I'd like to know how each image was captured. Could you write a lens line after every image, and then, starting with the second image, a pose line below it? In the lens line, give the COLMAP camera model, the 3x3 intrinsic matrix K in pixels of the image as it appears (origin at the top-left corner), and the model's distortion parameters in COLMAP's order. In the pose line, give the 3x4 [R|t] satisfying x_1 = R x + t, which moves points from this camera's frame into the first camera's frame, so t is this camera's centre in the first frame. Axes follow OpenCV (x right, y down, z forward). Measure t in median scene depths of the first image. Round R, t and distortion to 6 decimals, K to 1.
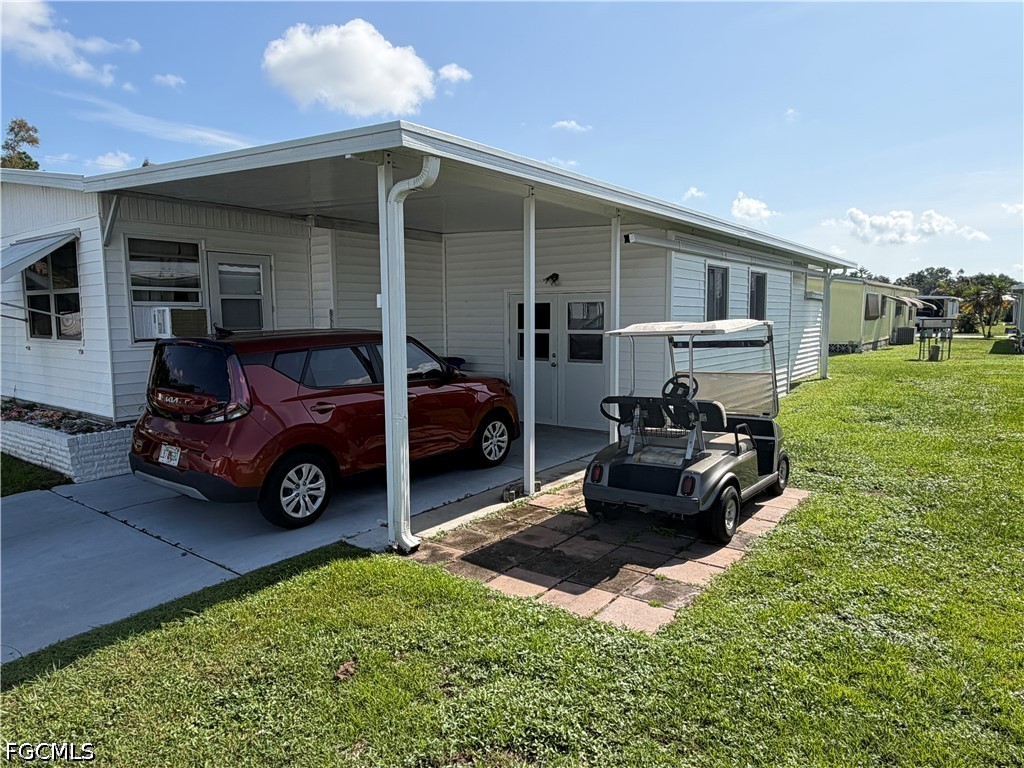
lens RADIAL K [[661.5, 0, 514.0], [0, 661.5, 390.9], [0, 0, 1]] dist [0.001134, 0.001230]
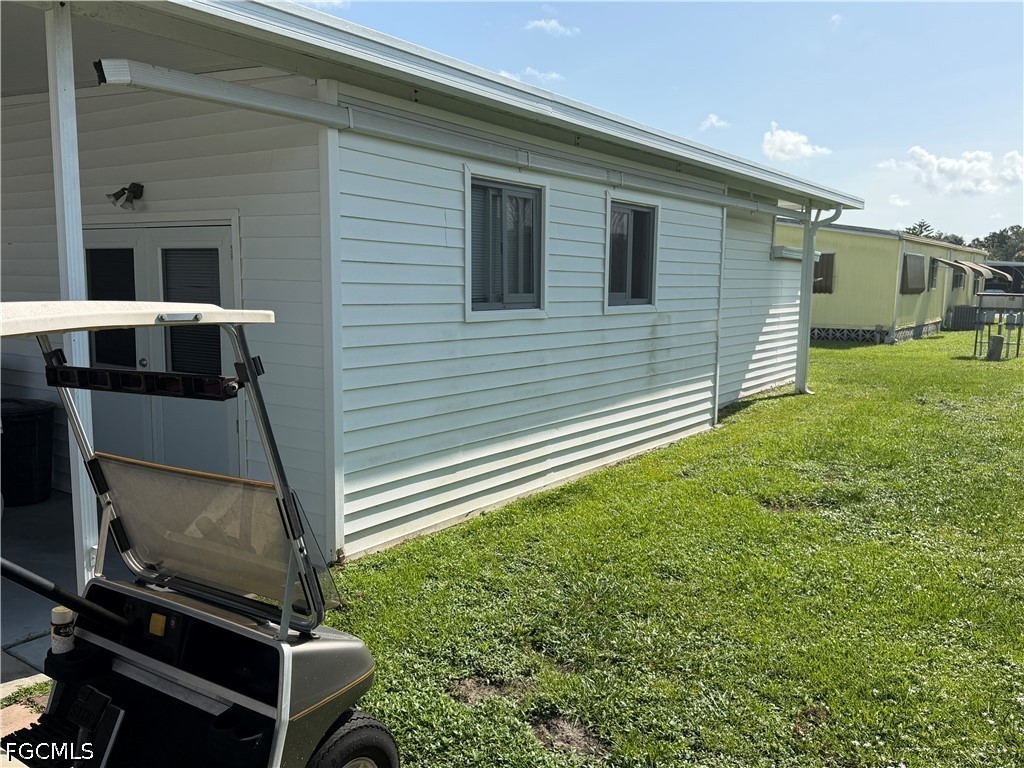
lens RADIAL K [[870.9, 0, 512.0], [0, 870.9, 384.0], [0, 0, 1]] dist [0.103268, -0.183446]
pose [[0.998764, 0.013979, 0.047698, 0.171777], [-0.014255, 0.999884, 0.005453, -0.027469], [-0.047616, -0.006126, 0.998847, 0.222696]]
